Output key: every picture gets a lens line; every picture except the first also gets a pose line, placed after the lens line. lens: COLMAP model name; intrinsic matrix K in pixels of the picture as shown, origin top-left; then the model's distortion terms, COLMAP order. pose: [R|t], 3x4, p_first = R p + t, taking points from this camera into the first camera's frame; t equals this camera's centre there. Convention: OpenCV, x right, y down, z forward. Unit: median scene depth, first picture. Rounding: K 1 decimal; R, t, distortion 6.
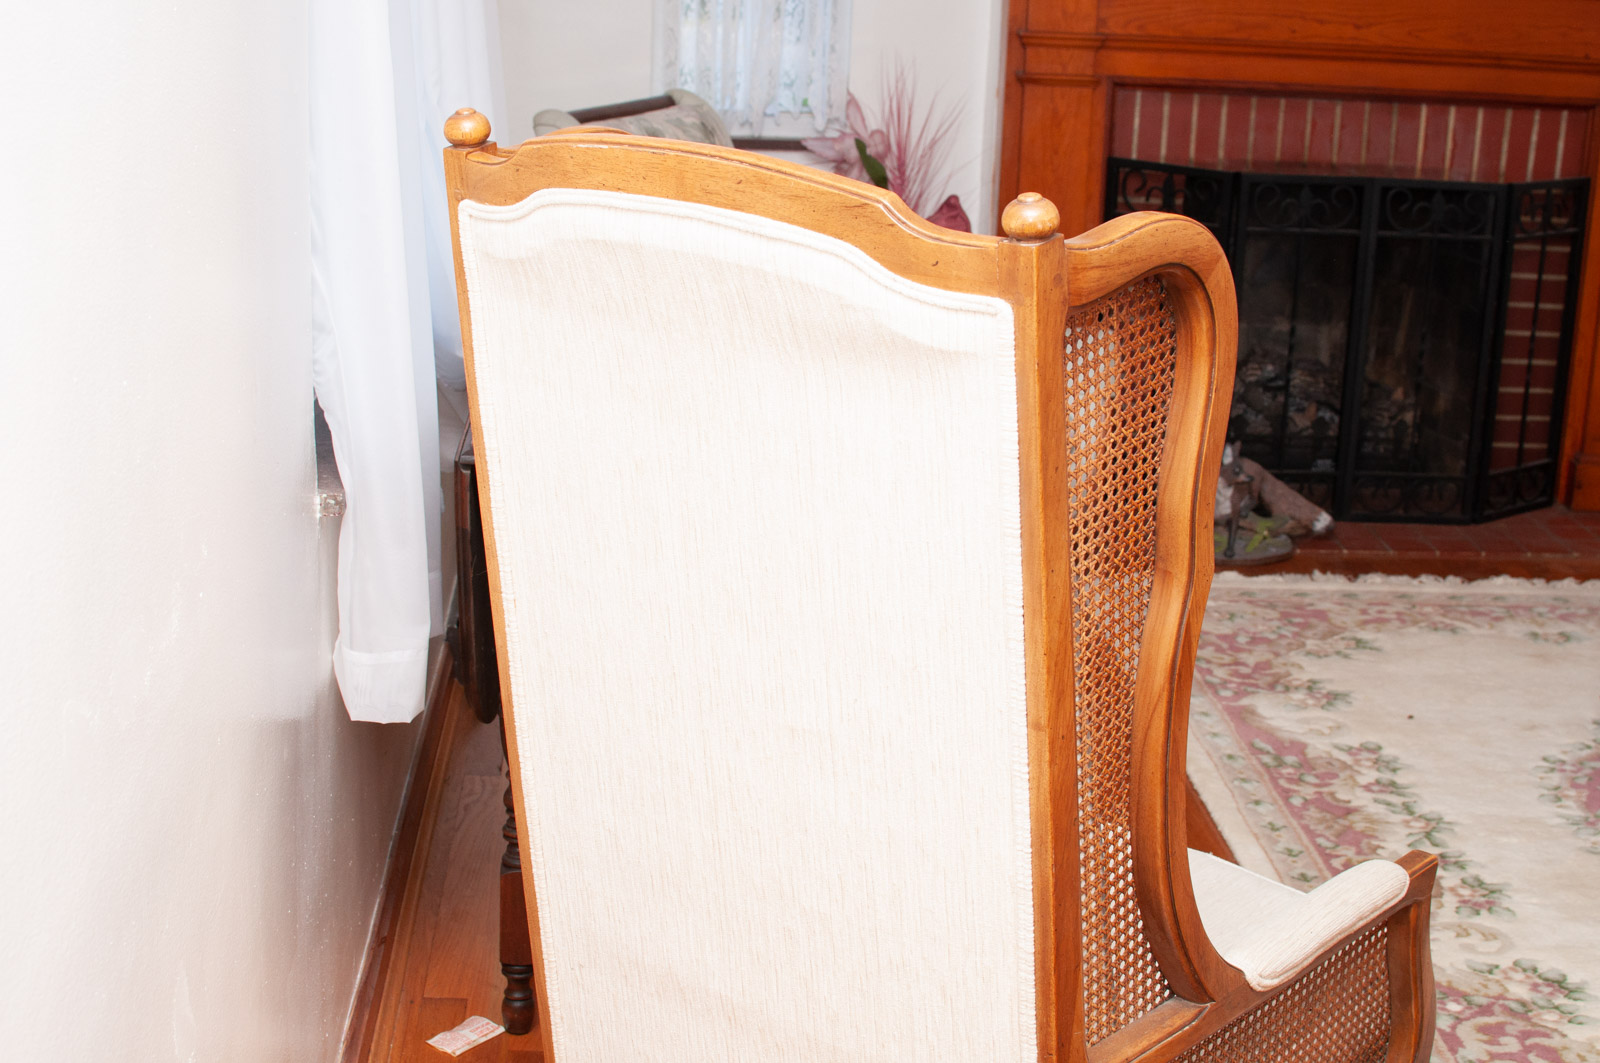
lens RADIAL K [[2397.8, 0, 800.0], [0, 2397.8, 531.5], [0, 0, 1]] dist [-0.193653, 0.160161]
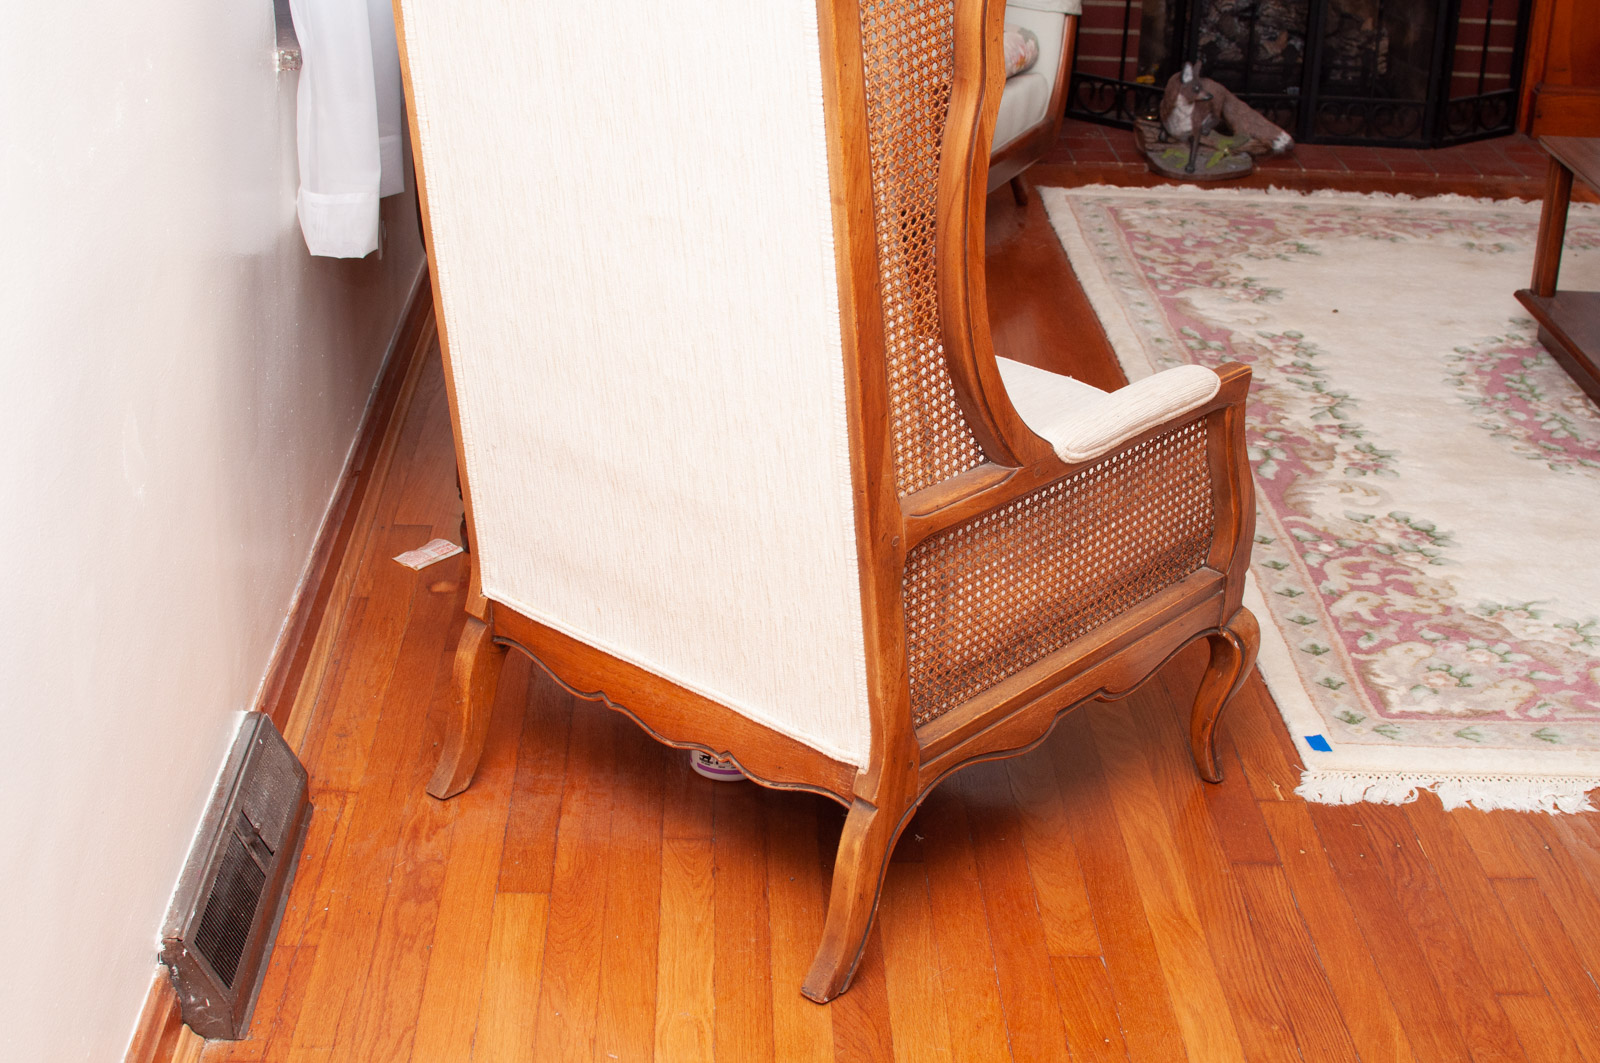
lens RADIAL K [[2397.8, 0, 800.0], [0, 2397.8, 531.5], [0, 0, 1]] dist [-0.193653, 0.160161]
pose [[0.999555, 0.008645, -0.028534, 0.057671], [-0.004775, 0.991105, 0.132995, 0.043240], [0.029430, -0.132800, 0.990706, -0.098291]]
